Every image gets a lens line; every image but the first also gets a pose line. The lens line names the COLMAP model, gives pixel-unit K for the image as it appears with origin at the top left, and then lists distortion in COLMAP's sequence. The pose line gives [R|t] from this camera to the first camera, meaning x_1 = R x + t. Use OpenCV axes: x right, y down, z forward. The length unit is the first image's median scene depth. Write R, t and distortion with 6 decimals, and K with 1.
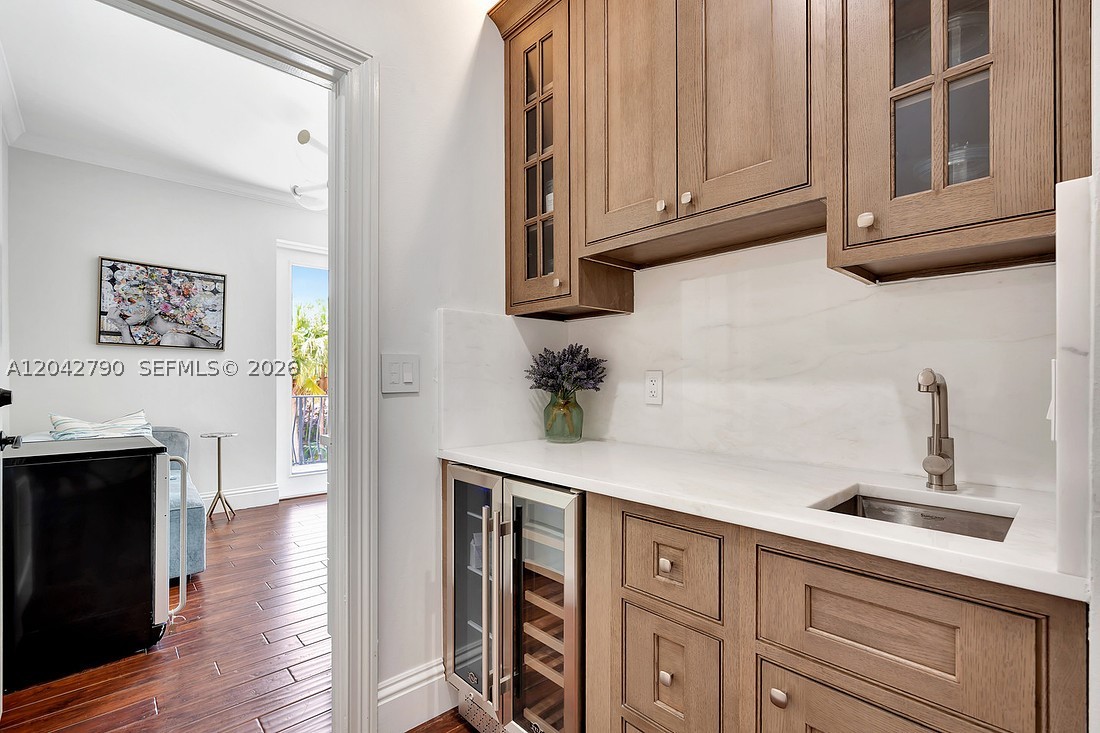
lens RADIAL K [[496.7, 0, 553.8], [0, 496.7, 372.0], [0, 0, 1]] dist [0.002094, 0.000113]
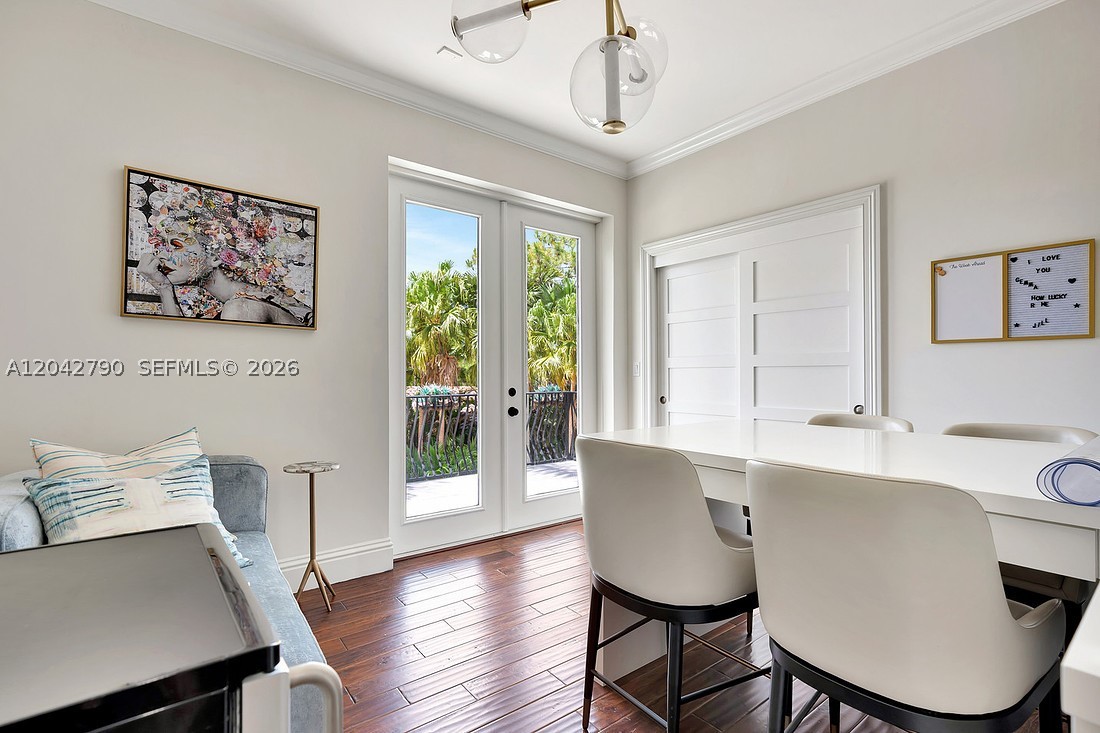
lens RADIAL K [[520.4, 0, 550.0], [0, 520.4, 366.5], [0, 0, 1]] dist [-0.001294, -0.000003]
pose [[0.995819, -0.002614, -0.091315, -0.337131], [0.002581, 0.999997, -0.000482, 0.005545], [0.091316, 0.000244, 0.995822, 0.409025]]
